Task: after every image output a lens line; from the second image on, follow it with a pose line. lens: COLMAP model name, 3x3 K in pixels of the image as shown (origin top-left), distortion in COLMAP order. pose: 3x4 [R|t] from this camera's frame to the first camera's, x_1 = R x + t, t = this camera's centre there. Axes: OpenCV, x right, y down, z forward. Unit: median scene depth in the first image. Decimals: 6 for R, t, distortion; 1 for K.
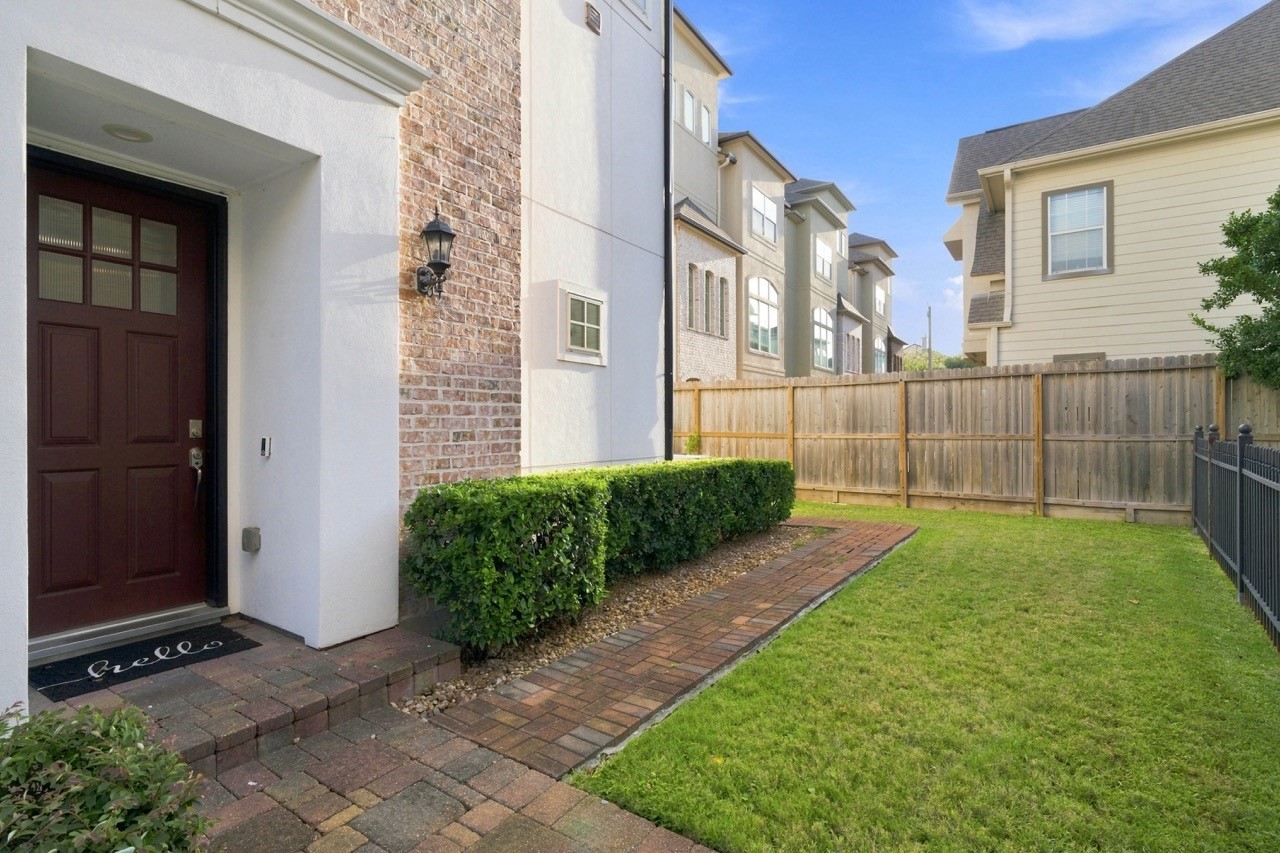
lens RADIAL K [[612.9, 0, 641.0], [0, 612.9, 423.1], [0, 0, 1]] dist [0.006527, -0.004279]
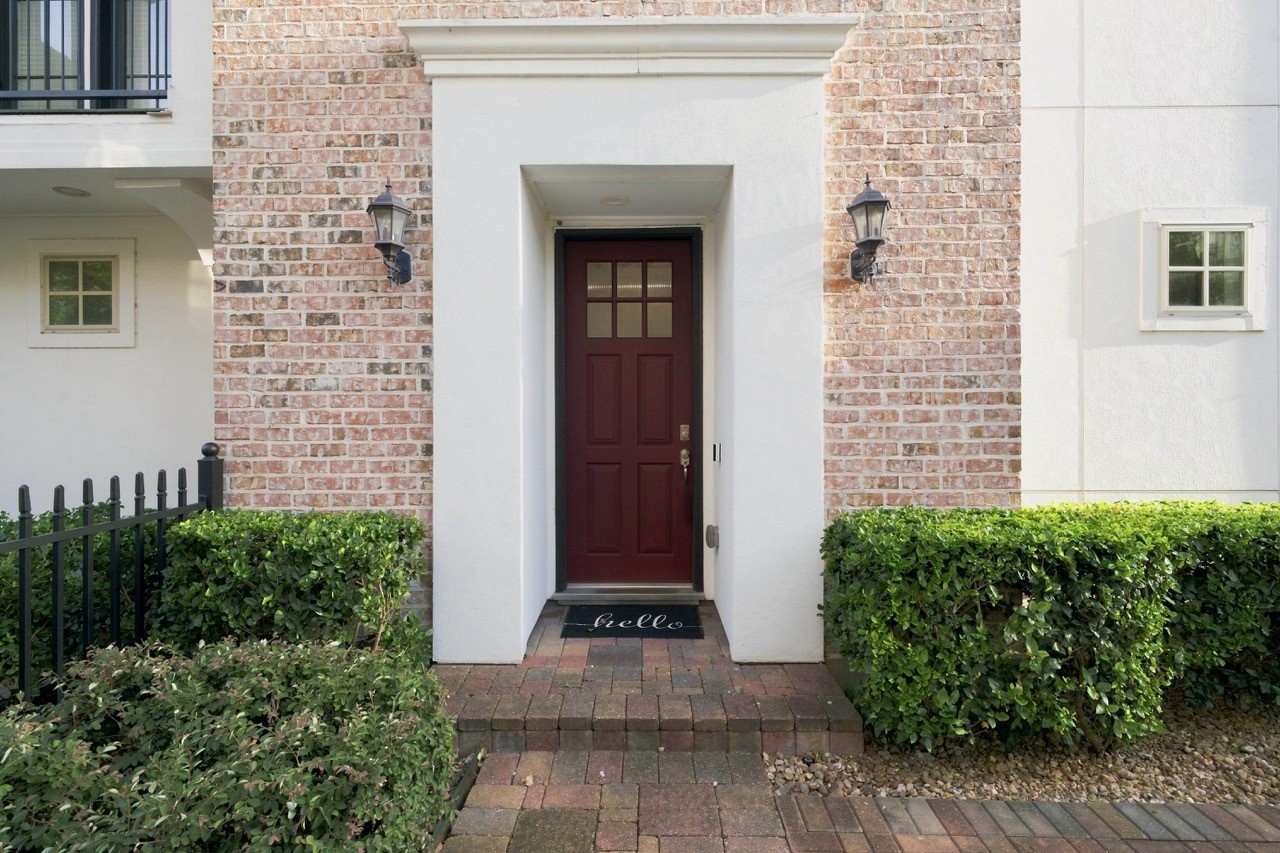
lens RADIAL K [[612.9, 0, 642.7], [0, 612.9, 405.0], [0, 0, 1]] dist [0.006527, -0.004279]
pose [[0.539877, -0.004662, -0.841731, 0.197612], [0.005861, 0.999981, -0.001780, -0.039017], [0.841723, -0.003972, 0.539895, 0.289903]]
